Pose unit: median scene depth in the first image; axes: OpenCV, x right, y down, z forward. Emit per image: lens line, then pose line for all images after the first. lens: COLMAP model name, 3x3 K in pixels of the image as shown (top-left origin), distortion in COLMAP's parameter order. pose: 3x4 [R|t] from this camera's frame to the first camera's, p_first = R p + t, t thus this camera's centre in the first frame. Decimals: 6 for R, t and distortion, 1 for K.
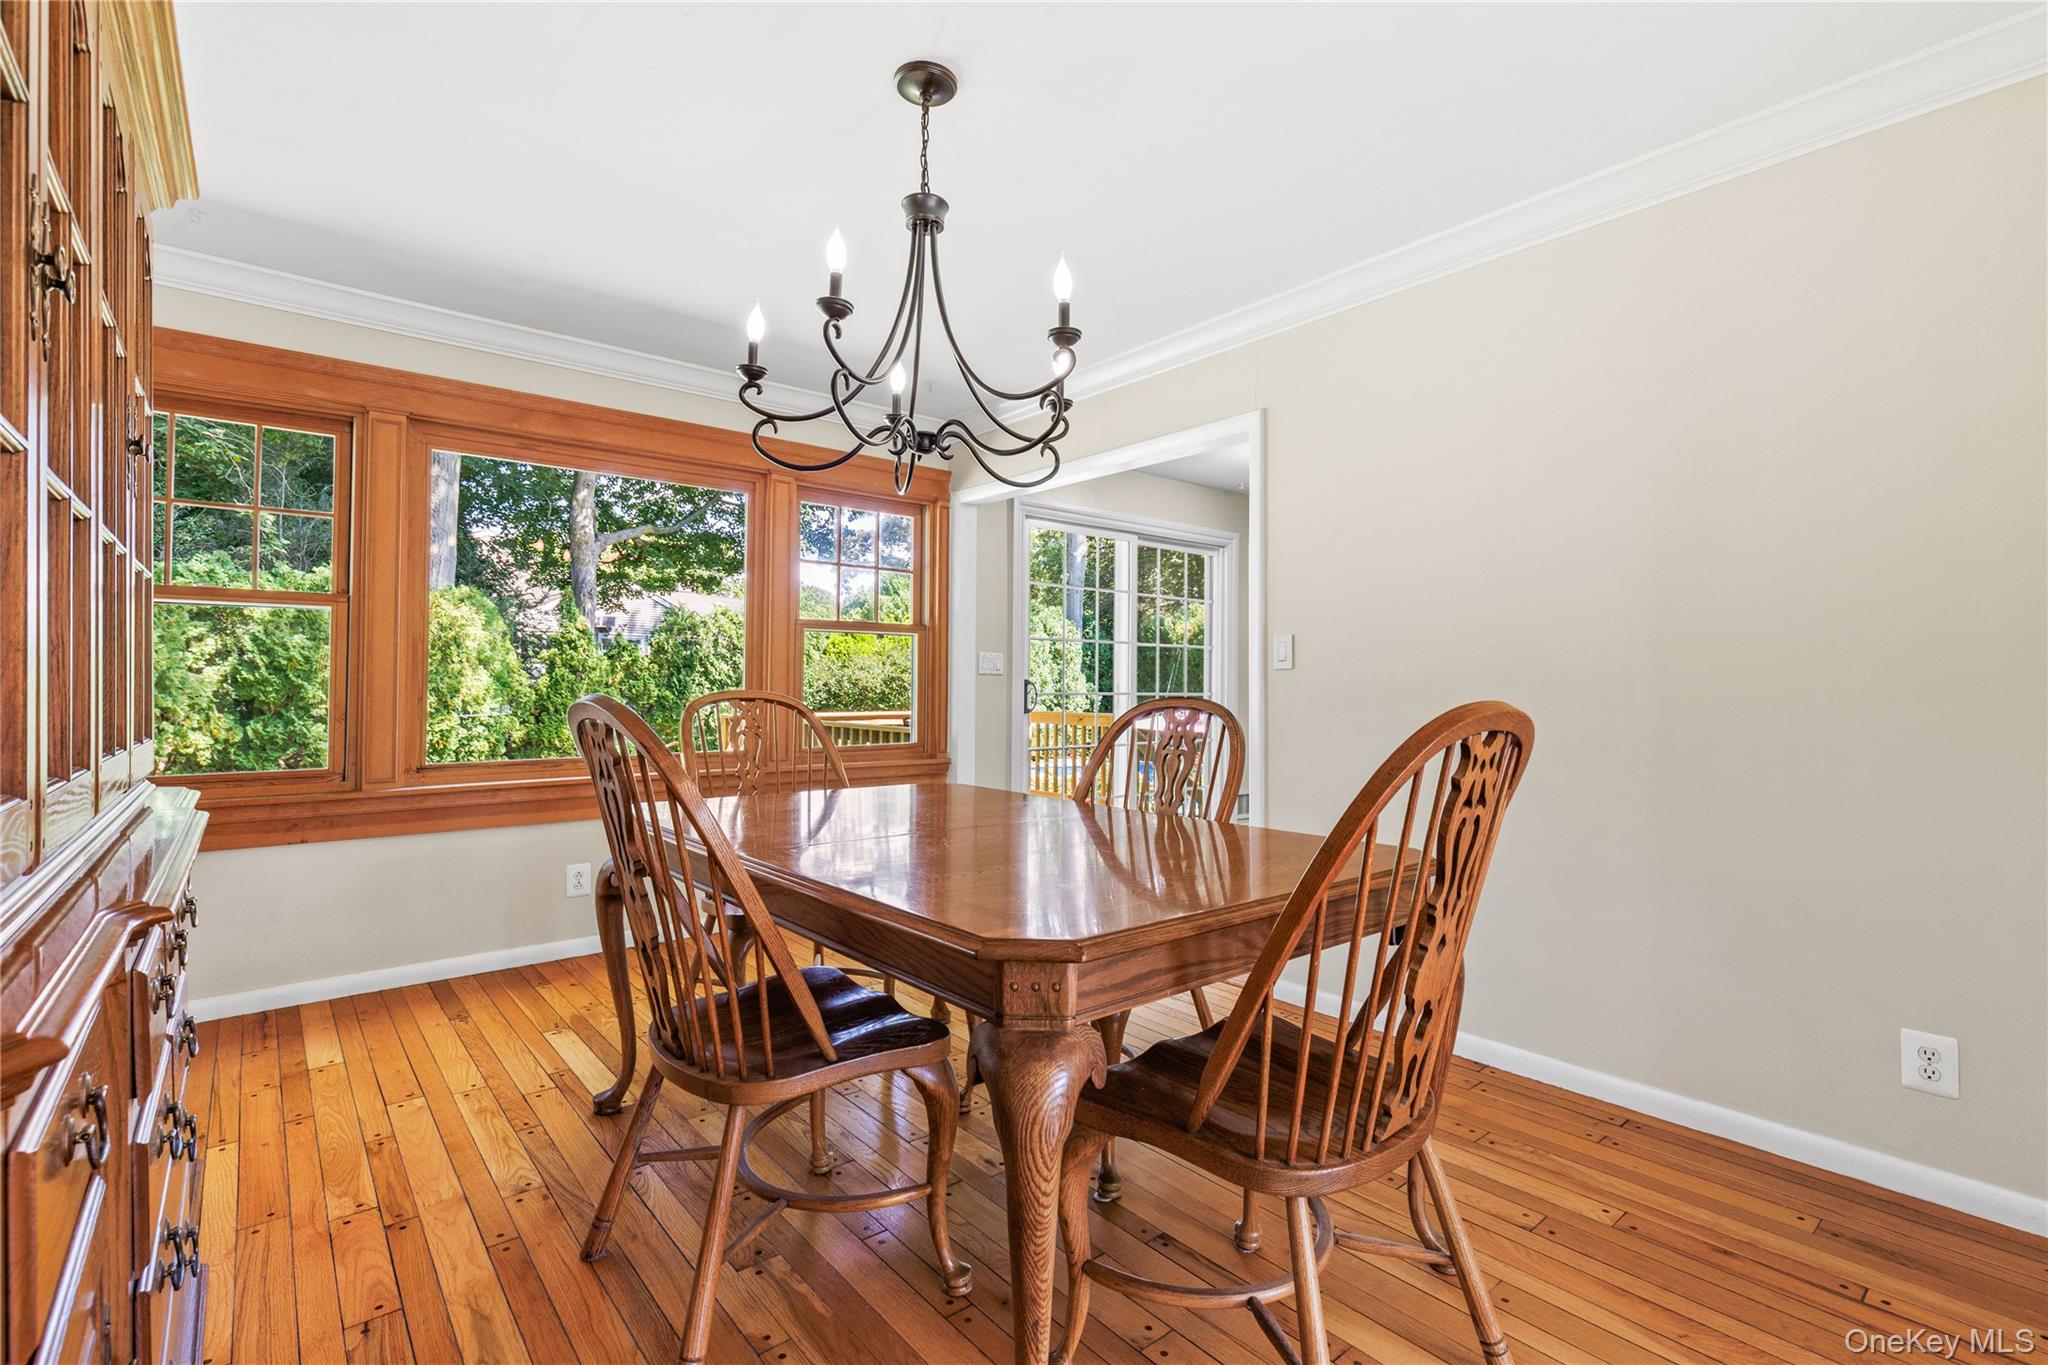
lens RADIAL K [[950.3, 0, 1029.3], [0, 950.3, 682.8], [0, 0, 1]] dist [0.009077, 0.001133]
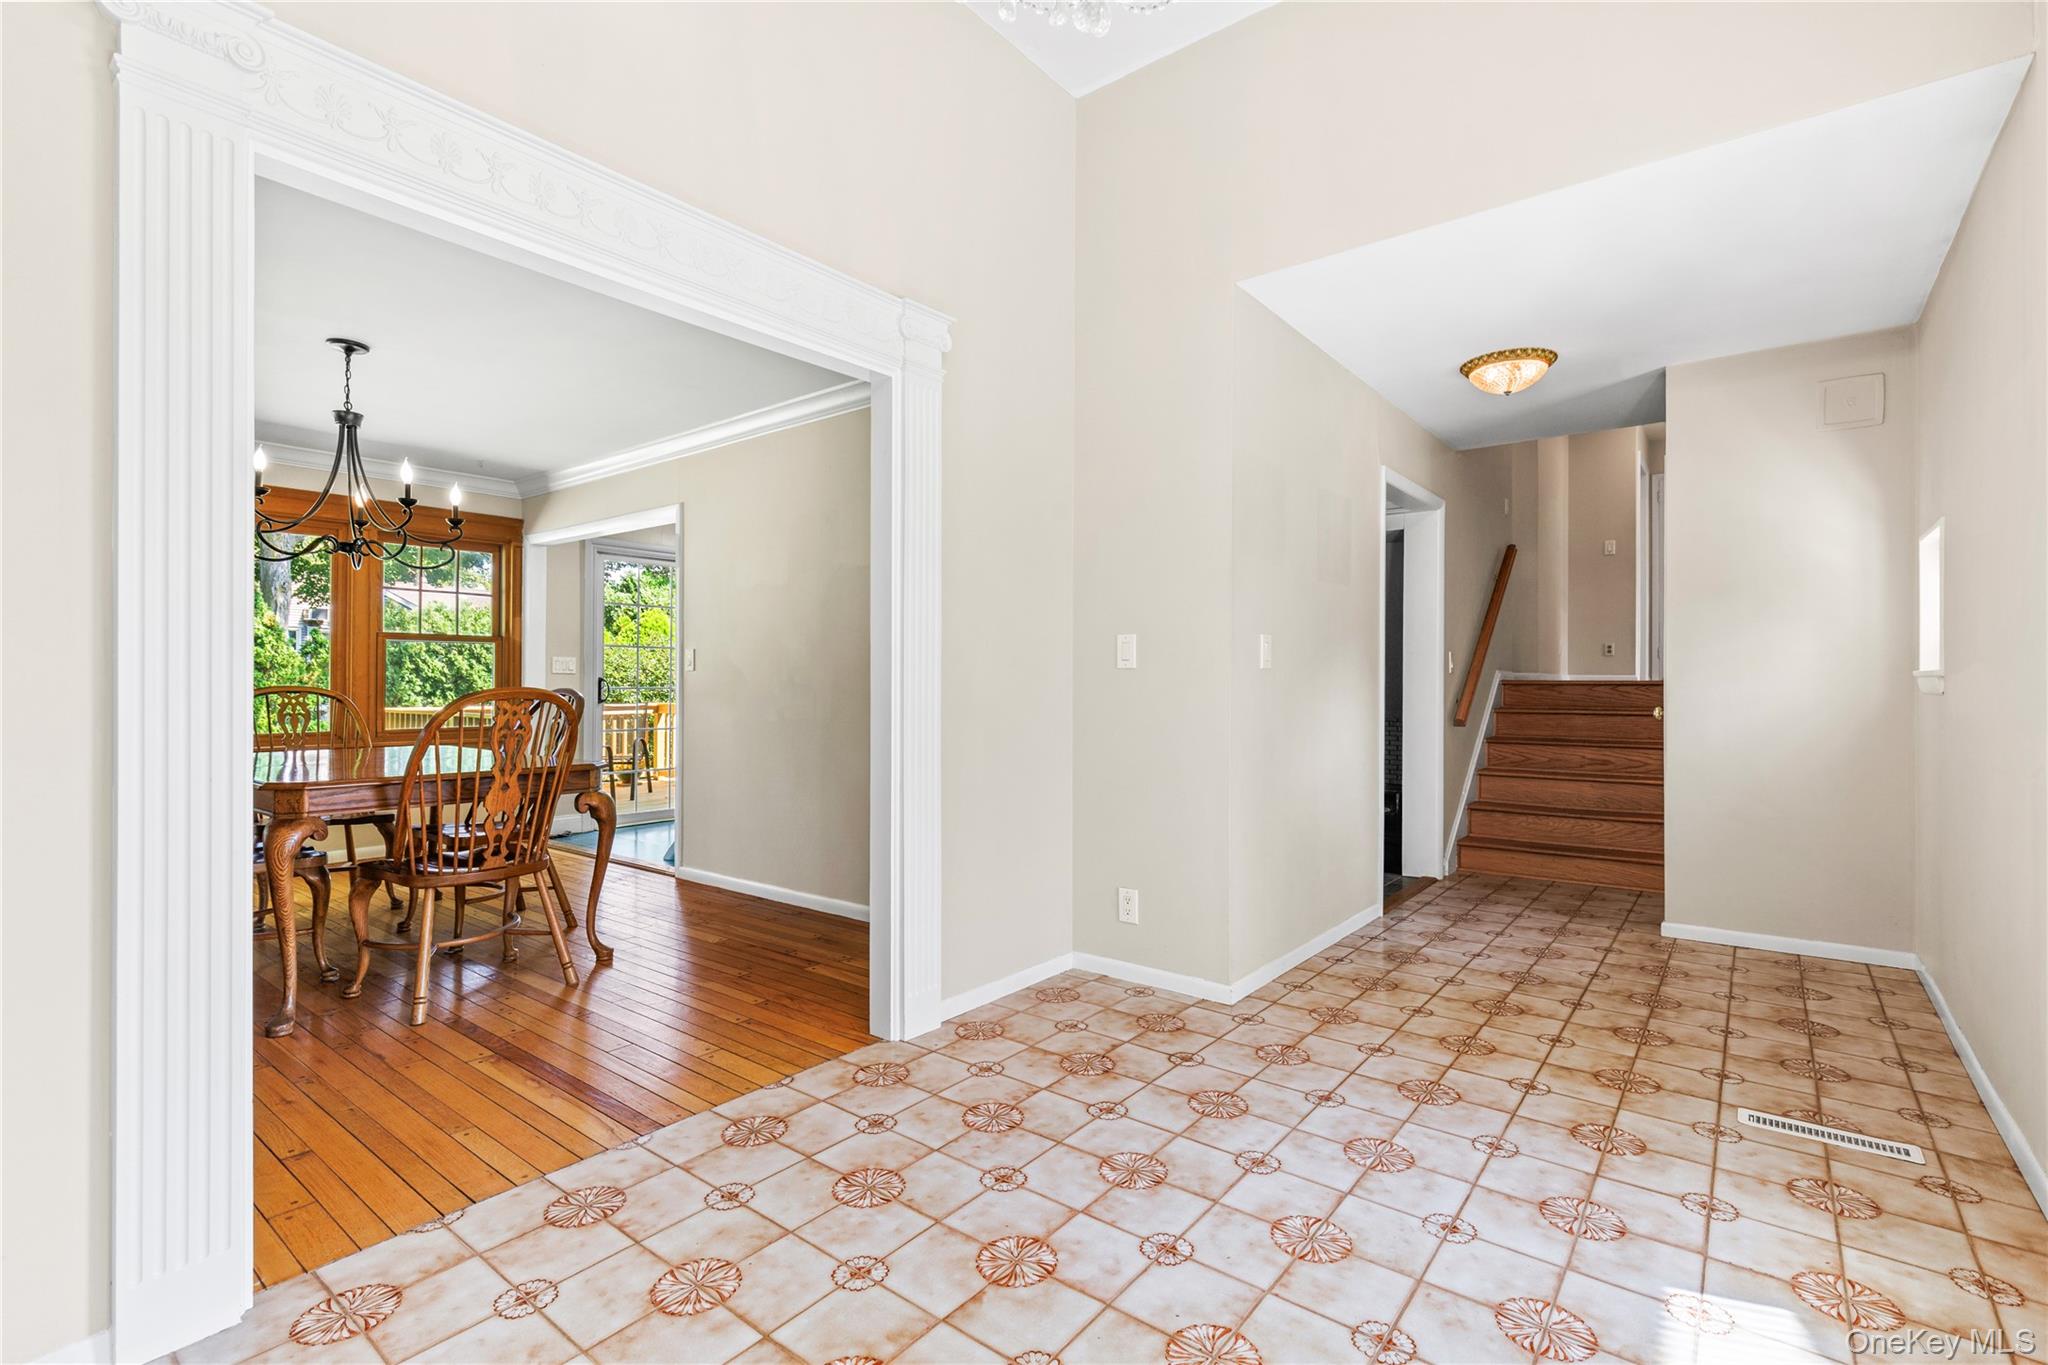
lens RADIAL K [[950.3, 0, 1027.6], [0, 950.3, 679.9], [0, 0, 1]] dist [0.009077, 0.001133]
pose [[0.978236, -0.005091, 0.207434, 0.339953], [0.004587, 0.999985, 0.002913, -0.000473], [-0.207445, -0.001898, 0.978245, -0.458006]]
